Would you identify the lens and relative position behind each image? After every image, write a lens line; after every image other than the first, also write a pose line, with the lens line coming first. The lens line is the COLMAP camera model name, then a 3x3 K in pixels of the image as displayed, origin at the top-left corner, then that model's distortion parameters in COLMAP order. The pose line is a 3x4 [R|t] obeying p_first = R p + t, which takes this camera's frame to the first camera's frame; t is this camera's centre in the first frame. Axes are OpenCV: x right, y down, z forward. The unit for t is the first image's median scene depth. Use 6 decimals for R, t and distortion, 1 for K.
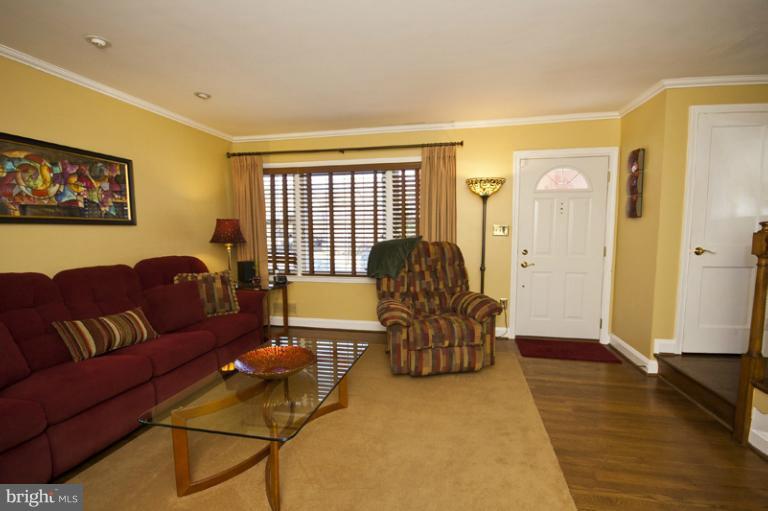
lens RADIAL K [[359.3, 0, 384.6], [0, 359.3, 257.5], [0, 0, 1]] dist [0.001681, 0.000473]
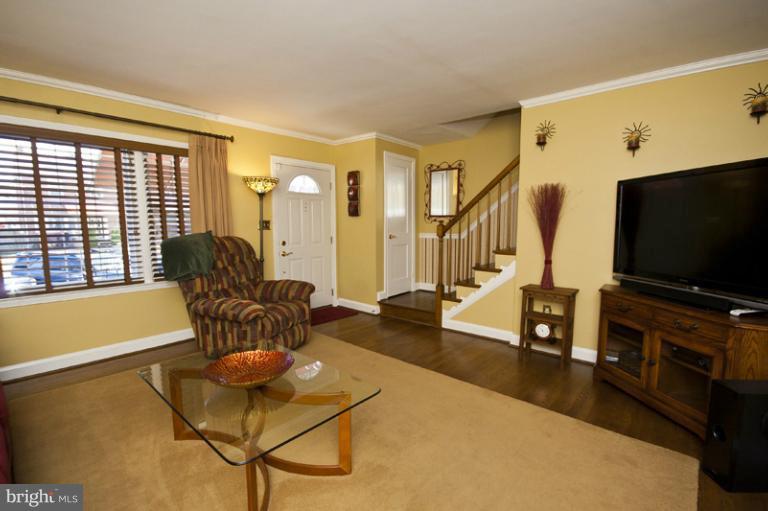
lens RADIAL K [[359.3, 0, 390.1], [0, 359.3, 258.2], [0, 0, 1]] dist [0.001681, 0.000473]
pose [[0.486998, -0.081597, 0.869583, -0.487083], [0.067846, 0.996152, 0.055478, -0.008285], [-0.870764, 0.031980, 0.490660, 0.125908]]
